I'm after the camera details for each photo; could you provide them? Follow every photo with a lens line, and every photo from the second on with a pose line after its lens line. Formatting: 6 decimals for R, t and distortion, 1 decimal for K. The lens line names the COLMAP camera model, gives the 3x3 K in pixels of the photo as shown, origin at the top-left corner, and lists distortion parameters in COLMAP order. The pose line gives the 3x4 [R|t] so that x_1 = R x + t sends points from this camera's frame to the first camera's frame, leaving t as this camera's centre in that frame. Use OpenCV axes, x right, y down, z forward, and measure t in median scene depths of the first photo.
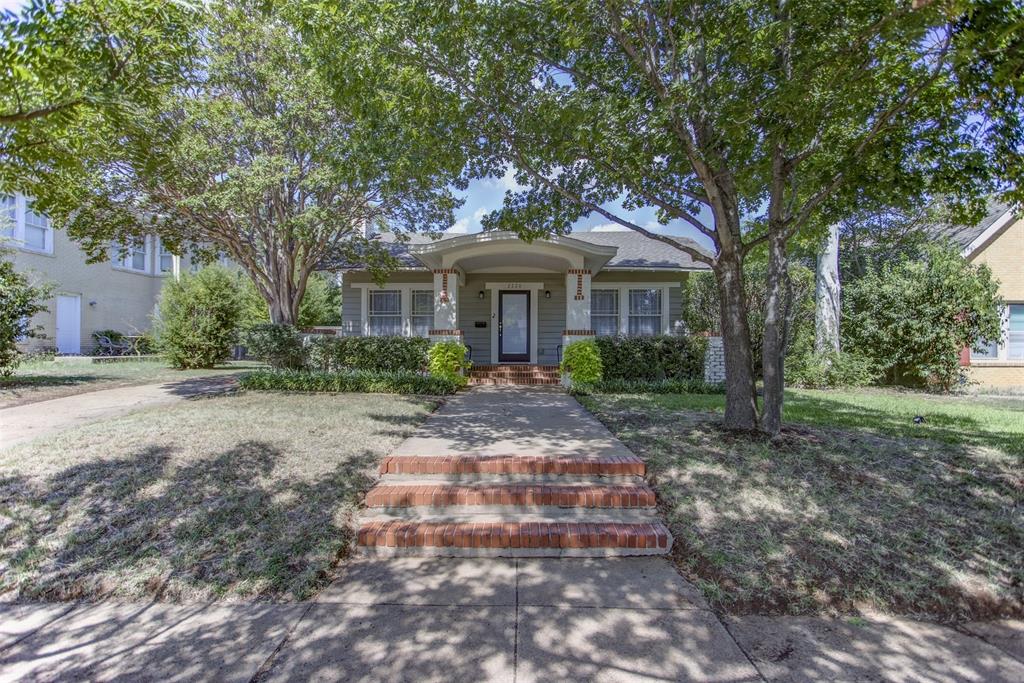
lens RADIAL K [[479.3, 0, 516.1], [0, 479.3, 342.5], [0, 0, 1]] dist [0.002169, -0.000119]
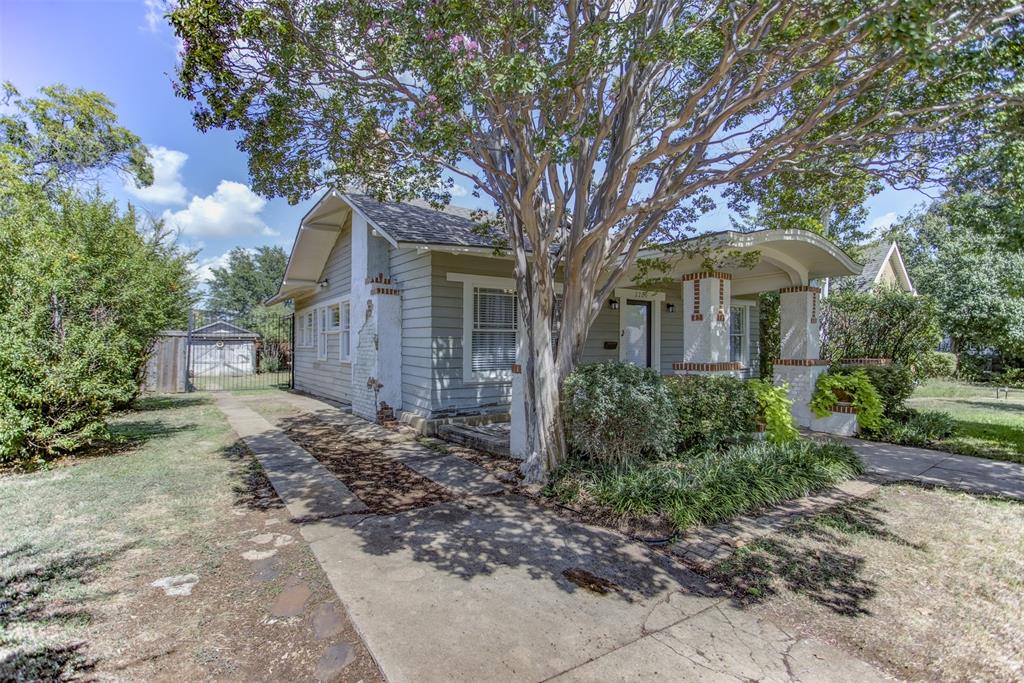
lens RADIAL K [[479.3, 0, 516.1], [0, 479.3, 342.5], [0, 0, 1]] dist [0.002169, -0.000119]
pose [[0.805646, -0.003780, 0.592385, -0.650739], [0.000798, 0.999986, 0.005296, -0.050005], [-0.592397, -0.003794, 0.805637, 0.536520]]
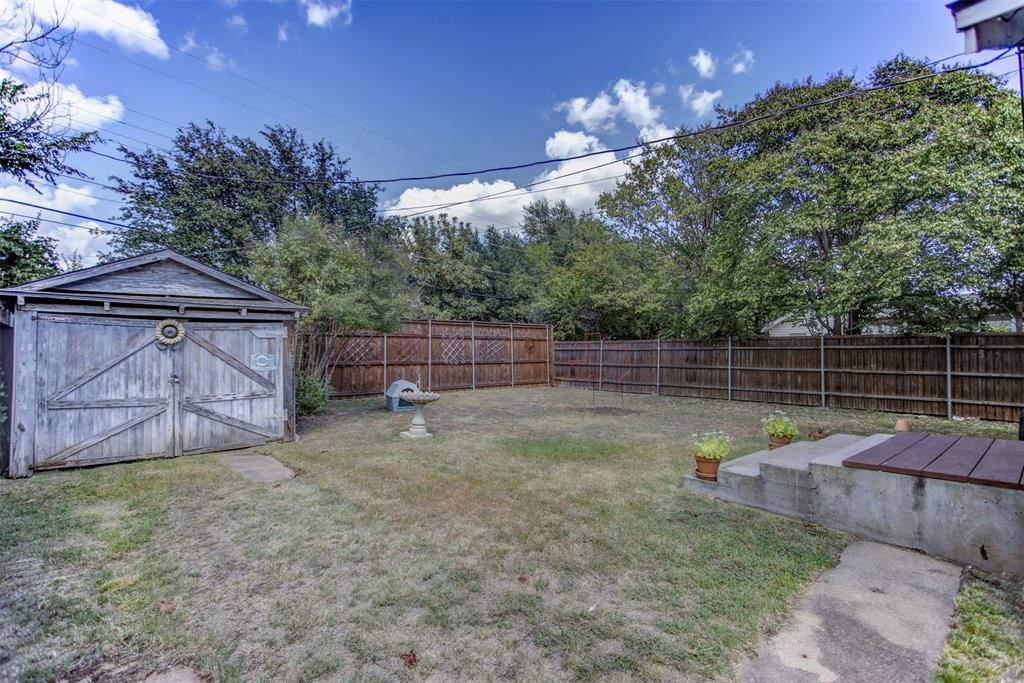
lens RADIAL K [[482.2, 0, 515.9], [0, 482.2, 342.6], [0, 0, 1]] dist [0.005013, 0.000413]
pose [[0.719864, 0.012733, 0.693998, -0.558491], [-0.000435, 0.999840, -0.017893, -0.012235], [-0.694115, 0.012579, 0.719754, 2.162837]]
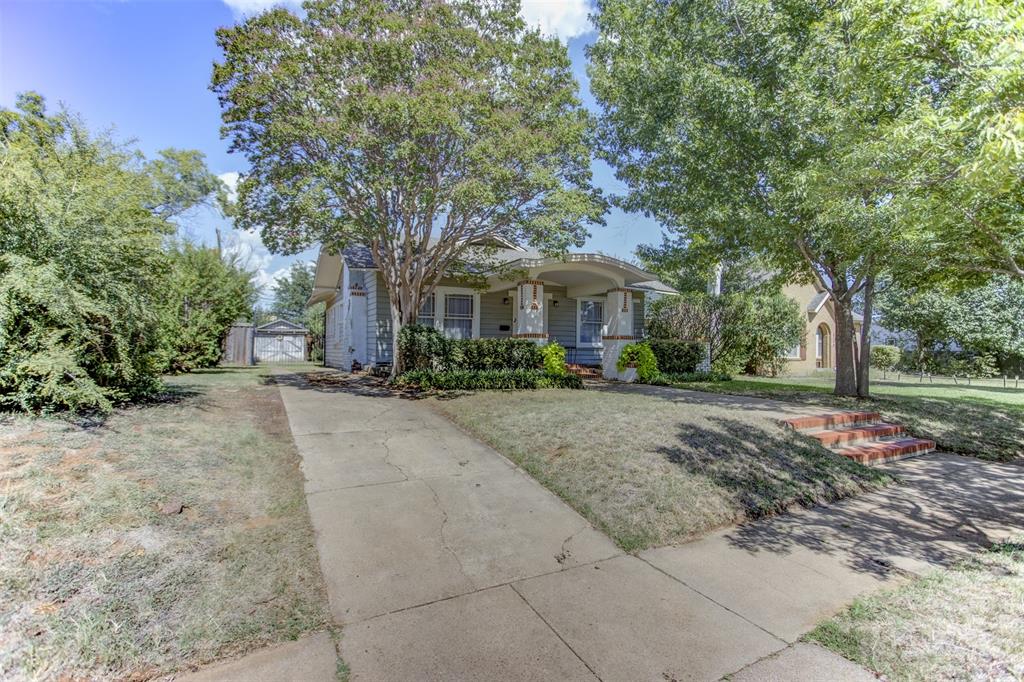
lens RADIAL K [[479.3, 0, 516.1], [0, 479.3, 342.0], [0, 0, 1]] dist [0.002169, -0.000119]
pose [[0.869505, 0.003466, 0.493912, -0.632067], [-0.002152, 0.999992, -0.003229, -0.003347], [-0.493920, 0.001745, 0.869506, 0.029988]]
